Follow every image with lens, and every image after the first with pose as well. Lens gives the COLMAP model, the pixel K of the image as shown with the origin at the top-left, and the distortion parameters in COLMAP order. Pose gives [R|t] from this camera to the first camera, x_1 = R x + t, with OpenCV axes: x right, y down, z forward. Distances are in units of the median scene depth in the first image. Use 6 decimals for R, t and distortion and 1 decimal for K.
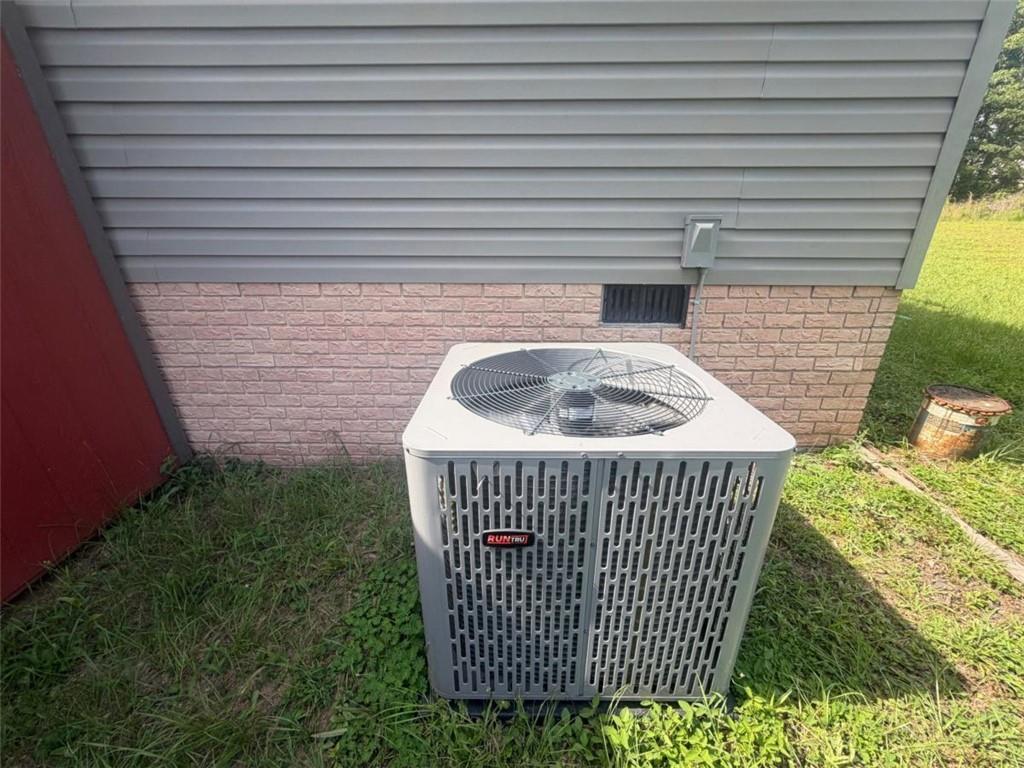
lens RADIAL K [[405.9, 0, 512.0], [0, 405.9, 384.0], [0, 0, 1]] dist [0.000450, 0.000033]
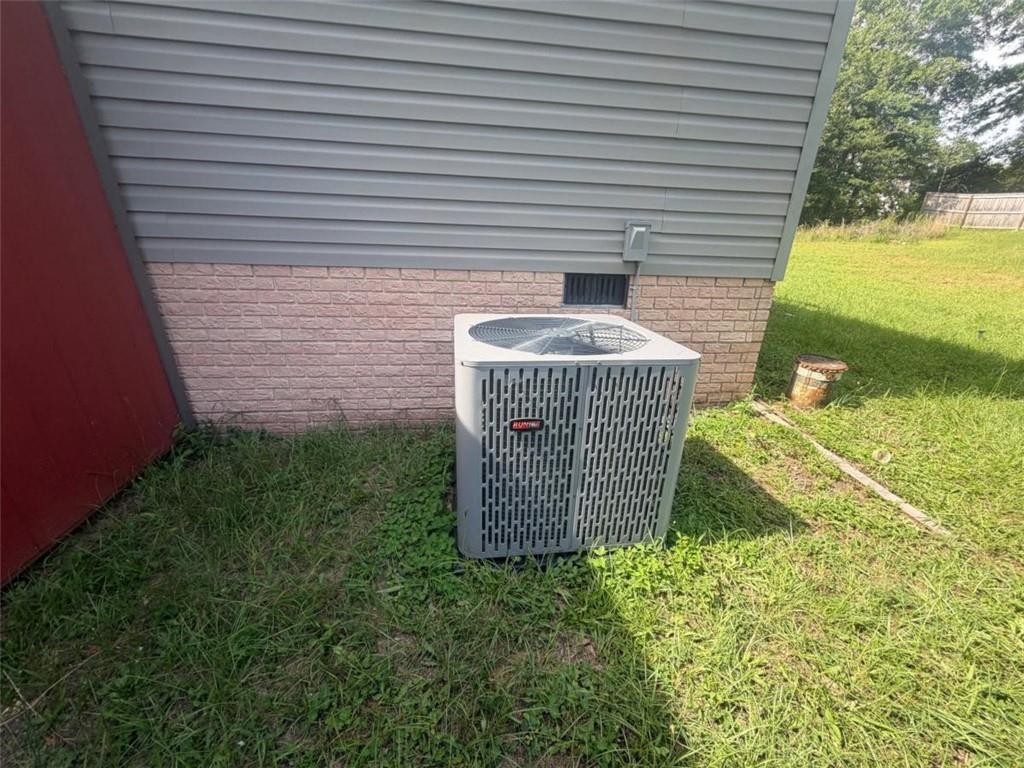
lens RADIAL K [[405.9, 0, 512.0], [0, 405.9, 384.0], [0, 0, 1]] dist [0.000450, 0.000033]
pose [[0.988919, -0.018269, 0.147331, -0.129530], [0.020869, 0.999652, -0.016119, 0.116953], [-0.146985, 0.019015, 0.988956, -0.220086]]
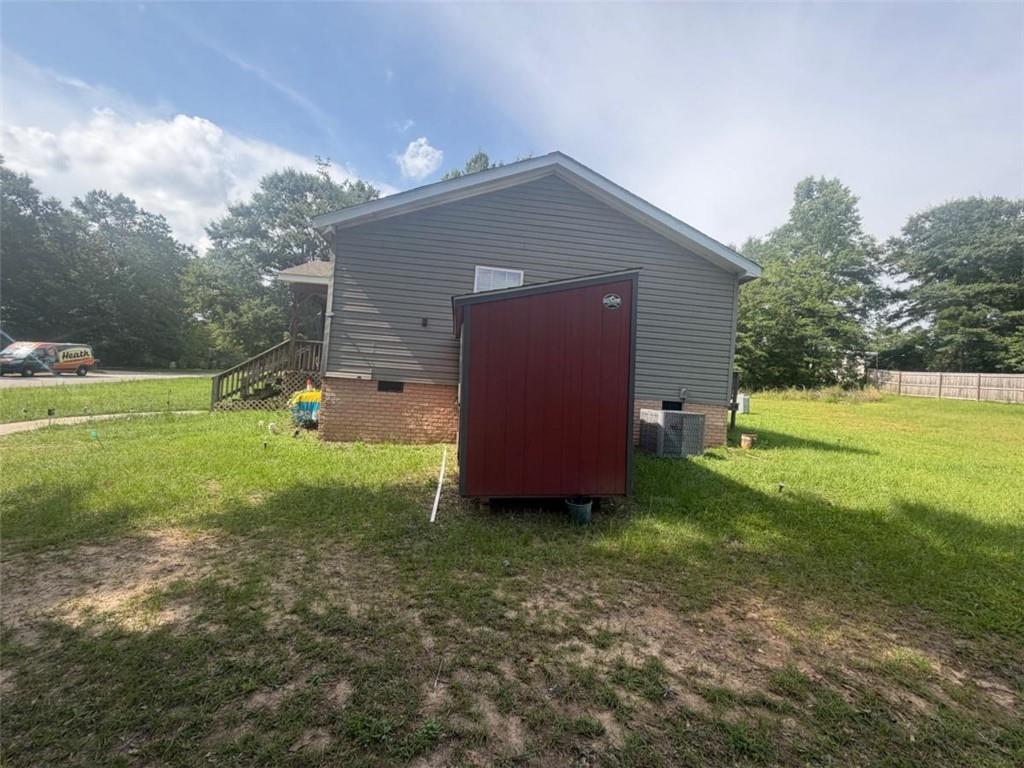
lens RADIAL K [[405.9, 0, 512.0], [0, 405.9, 384.0], [0, 0, 1]] dist [0.000450, 0.000033]
pose [[0.989266, 0.070654, 0.127910, -1.857591], [-0.019146, 0.930465, -0.365880, 1.156145], [-0.144867, 0.359504, 0.921830, -2.701006]]
